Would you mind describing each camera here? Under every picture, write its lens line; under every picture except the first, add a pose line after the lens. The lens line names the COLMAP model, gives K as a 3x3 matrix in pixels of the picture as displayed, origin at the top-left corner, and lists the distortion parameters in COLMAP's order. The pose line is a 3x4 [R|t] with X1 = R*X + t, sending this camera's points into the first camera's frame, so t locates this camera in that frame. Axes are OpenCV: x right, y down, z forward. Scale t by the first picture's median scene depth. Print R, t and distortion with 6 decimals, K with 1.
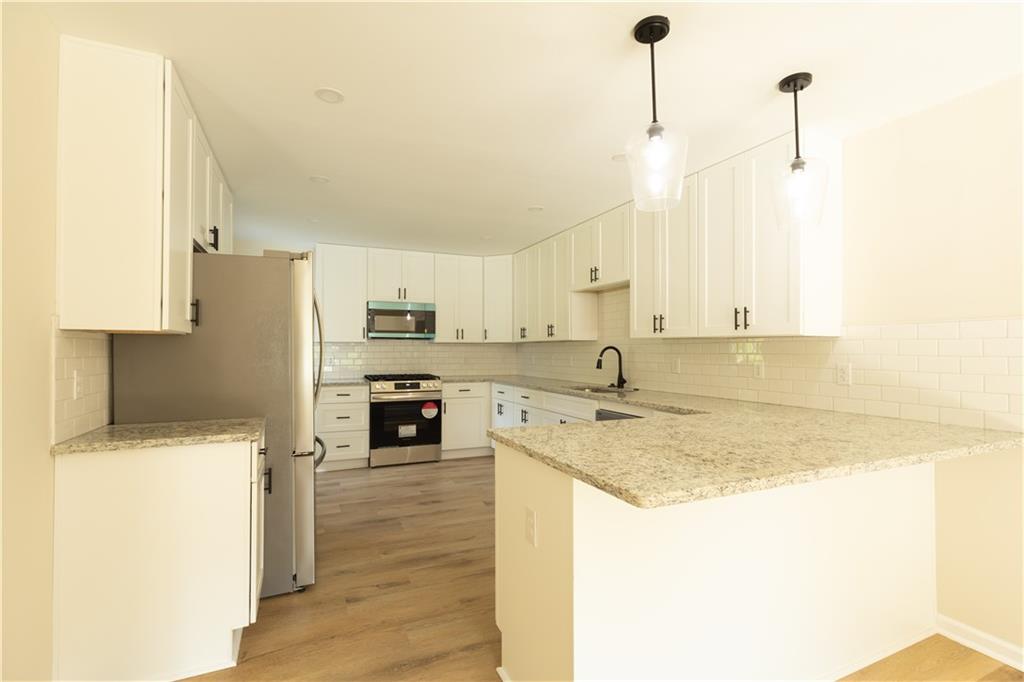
lens RADIAL K [[472.7, 0, 511.3], [0, 472.7, 340.8], [0, 0, 1]] dist [0.005269, -0.000503]
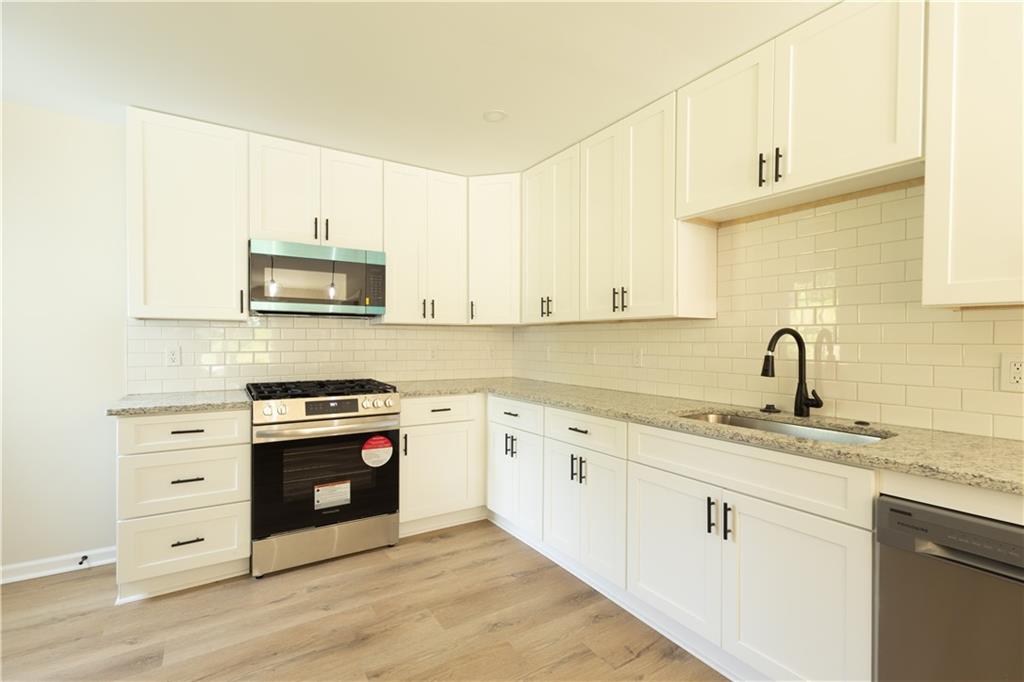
lens RADIAL K [[472.7, 0, 510.4], [0, 472.7, 341.2], [0, 0, 1]] dist [0.005269, -0.000503]
pose [[0.988438, 0.003137, 0.151591, -0.107509], [-0.006572, 0.999733, 0.022160, 0.012725], [-0.151481, -0.022900, 0.988195, 0.468549]]
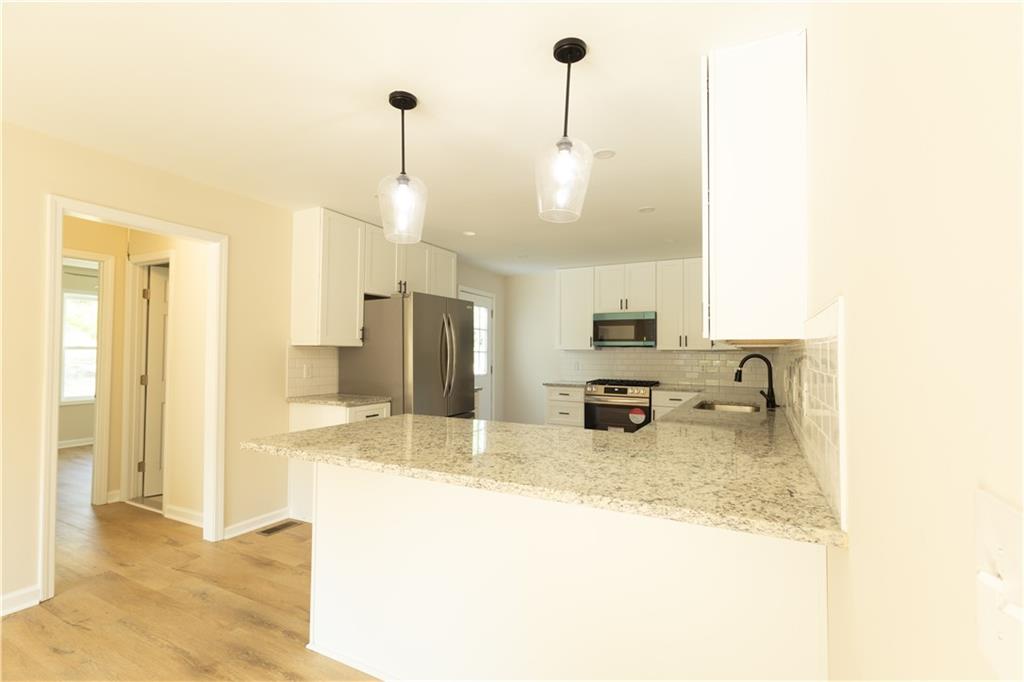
lens RADIAL K [[472.7, 0, 512.4], [0, 472.7, 343.8], [0, 0, 1]] dist [0.005269, -0.000503]
pose [[0.621041, -0.013002, -0.783670, 0.472442], [0.006425, 0.999913, -0.011498, 0.000052], [0.783752, 0.002105, 0.621071, 0.148993]]
